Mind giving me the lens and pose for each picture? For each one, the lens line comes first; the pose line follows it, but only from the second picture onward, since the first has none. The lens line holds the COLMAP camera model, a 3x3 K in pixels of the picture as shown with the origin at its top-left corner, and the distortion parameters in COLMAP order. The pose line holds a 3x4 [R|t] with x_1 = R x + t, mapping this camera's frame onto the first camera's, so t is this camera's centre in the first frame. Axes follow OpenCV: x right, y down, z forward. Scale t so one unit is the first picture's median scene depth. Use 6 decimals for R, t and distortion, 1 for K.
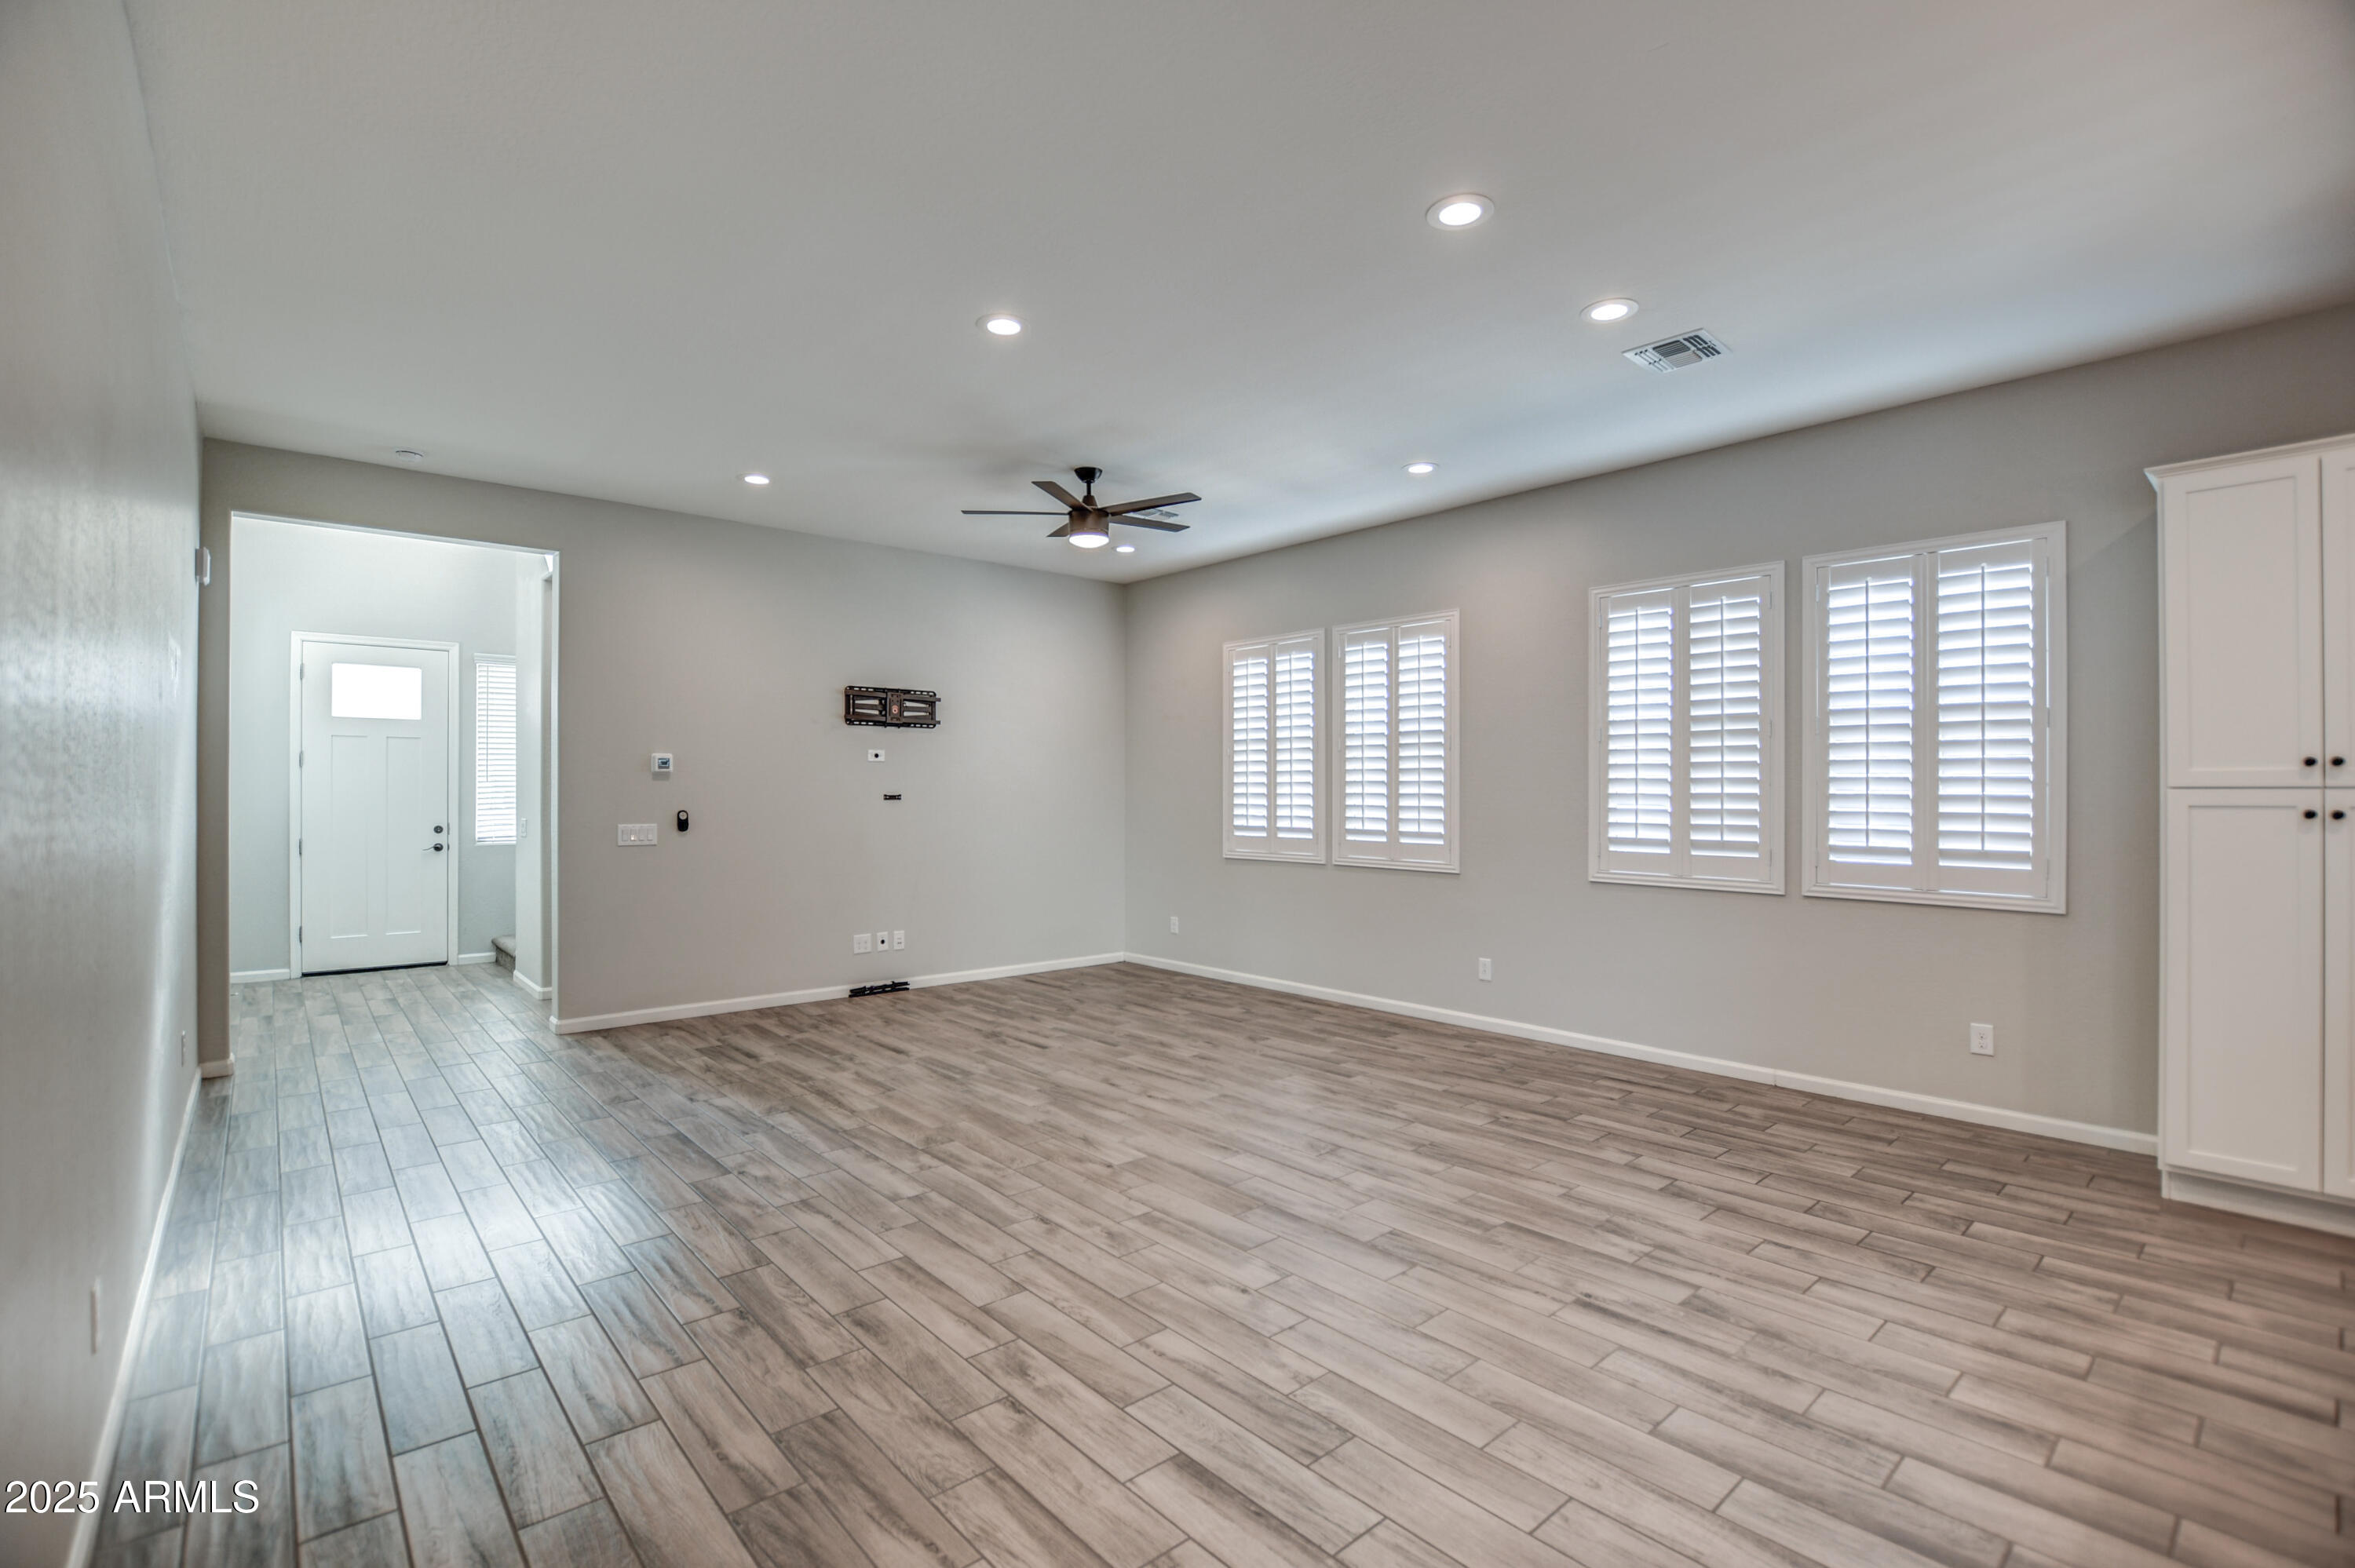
lens RADIAL K [[1057.3, 0, 1166.1], [0, 1057.3, 790.4], [0, 0, 1]] dist [-0.030480, 0.002543]
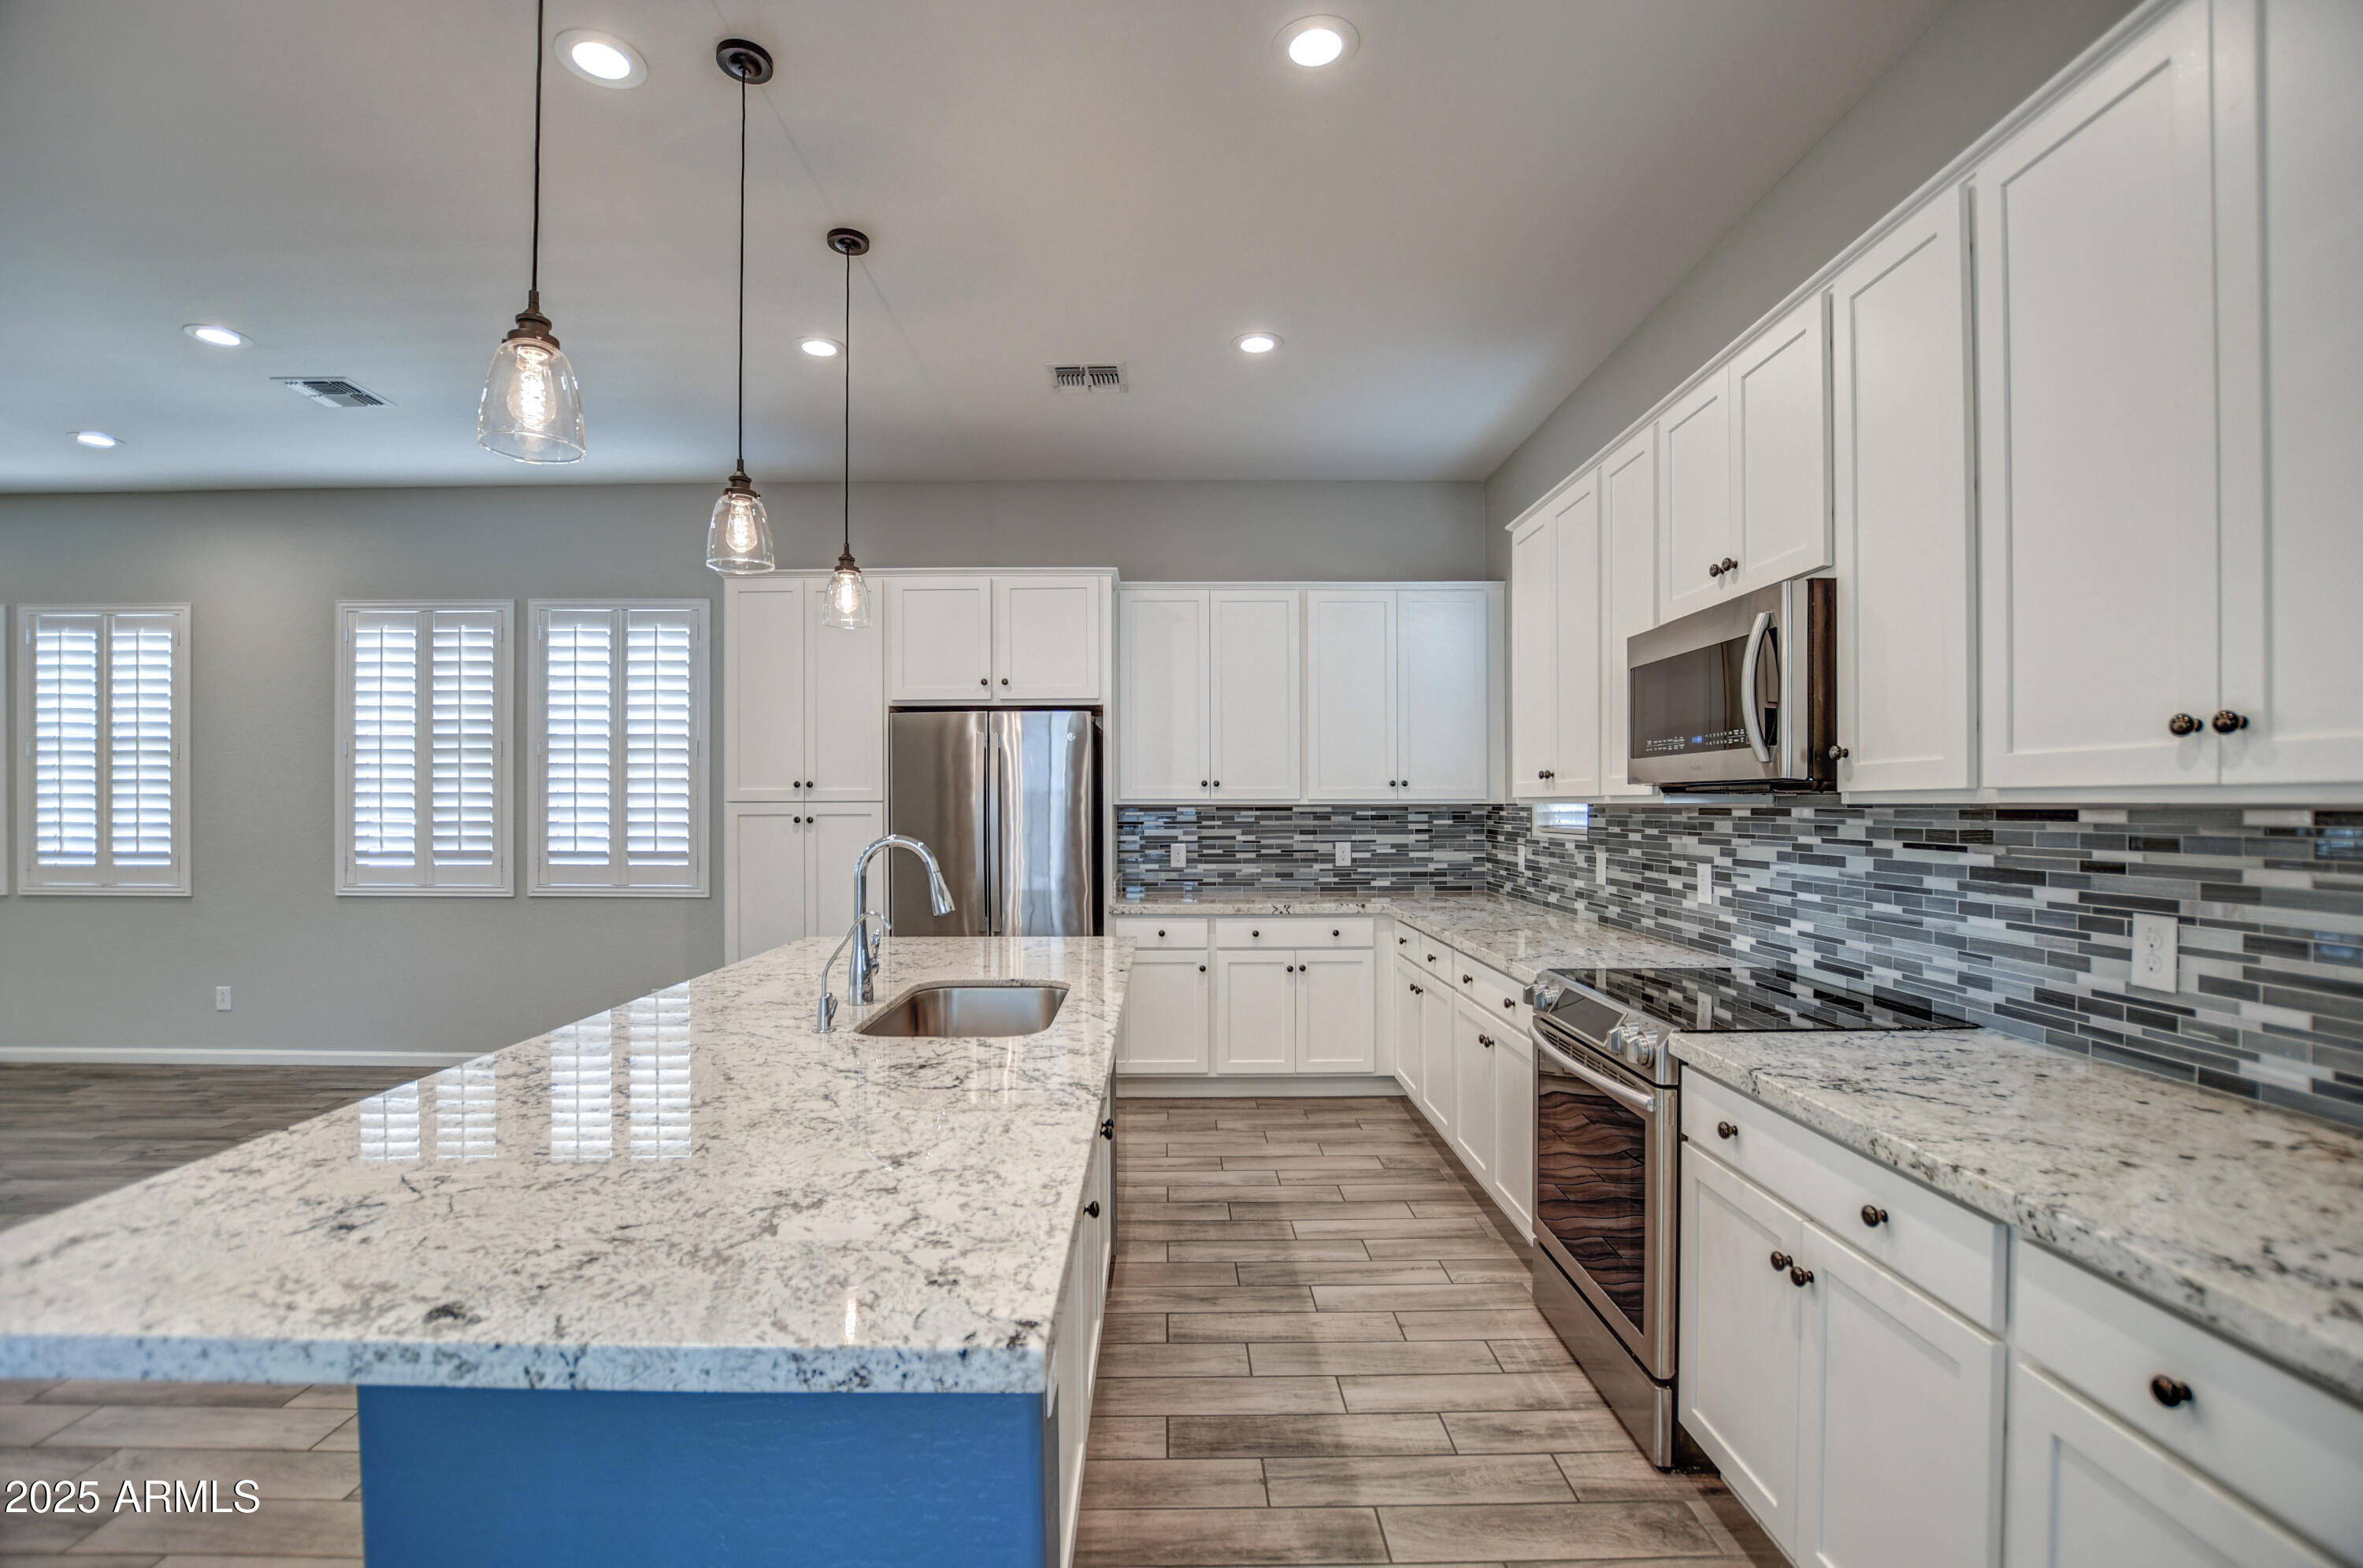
lens RADIAL K [[1054.4, 0, 1183.4], [0, 1054.4, 803.5], [0, 0, 1]] dist [-0.023397, 0.001486]
pose [[0.647033, -0.001240, 0.762461, 0.241182], [0.001306, 0.999999, 0.000519, -0.000514], [-0.762461, 0.000660, 0.647034, -0.314998]]
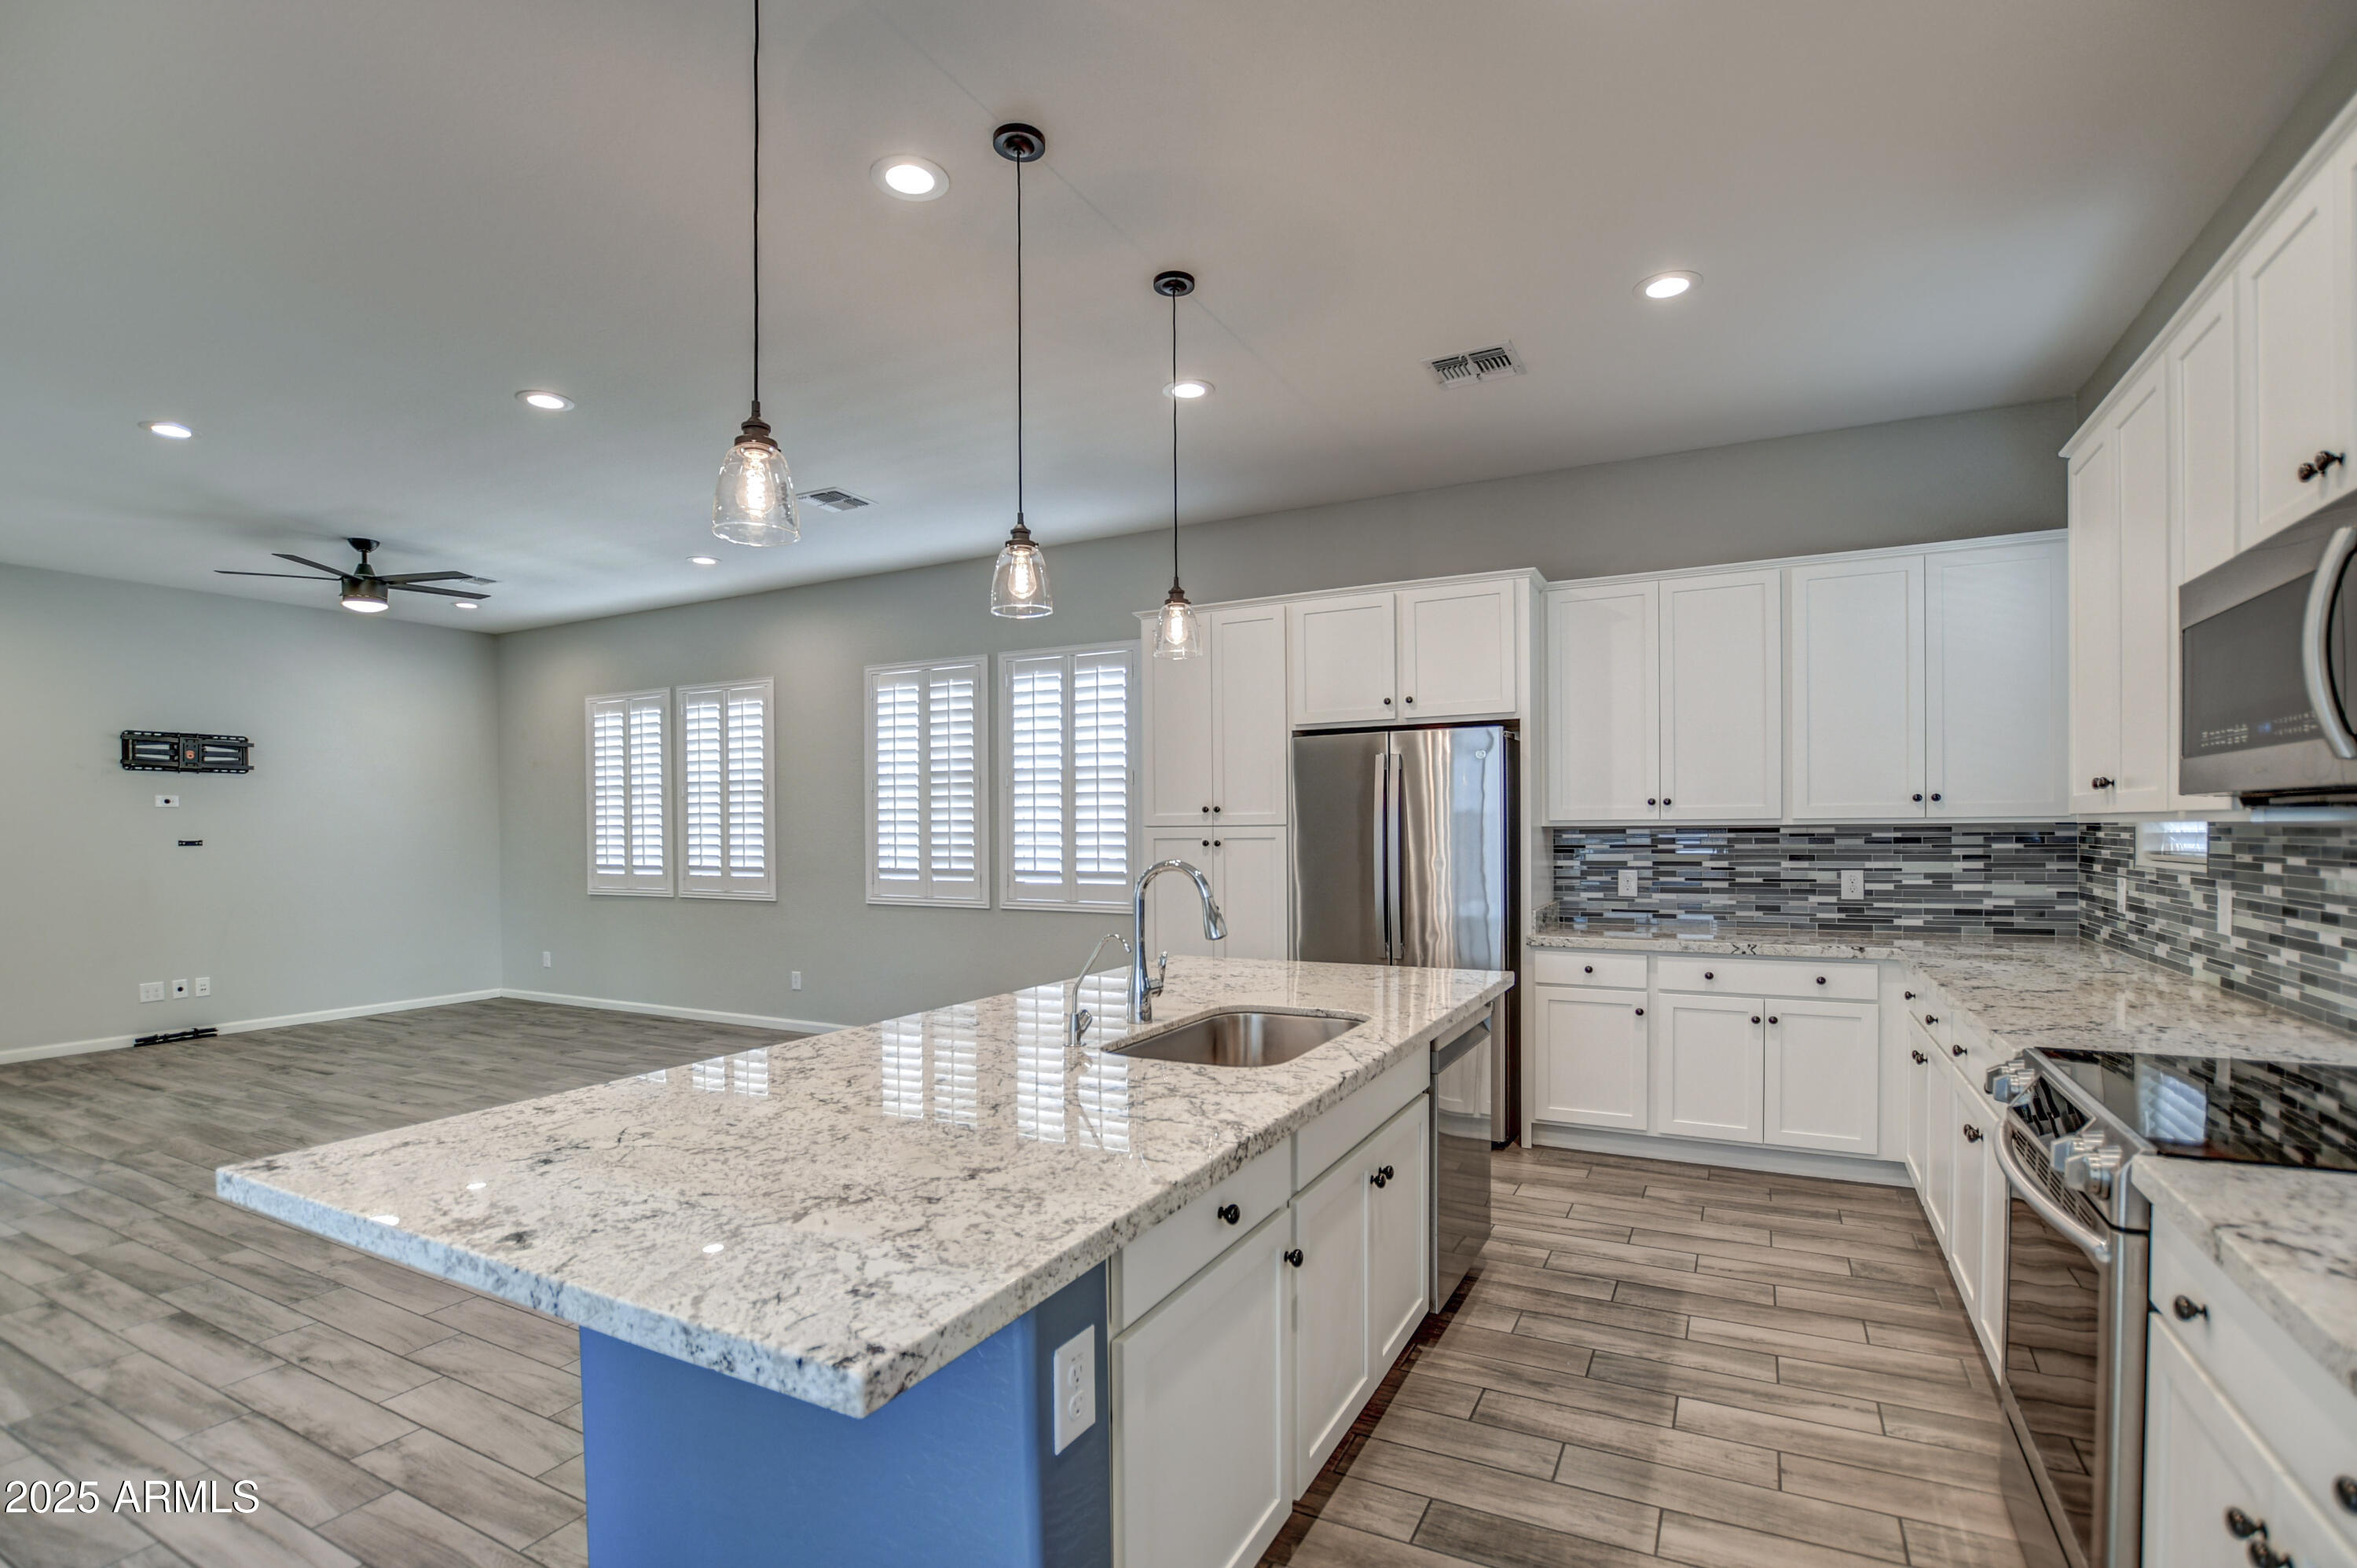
lens RADIAL K [[1067.4, 0, 1175.8], [0, 1067.4, 840.5], [0, 0, 1]] dist [-0.023099, 0.000377]
pose [[0.929097, -0.012345, 0.369629, 0.336649], [0.008235, 0.999886, 0.012695, -0.001175], [-0.369744, -0.008751, 0.929093, -0.364580]]
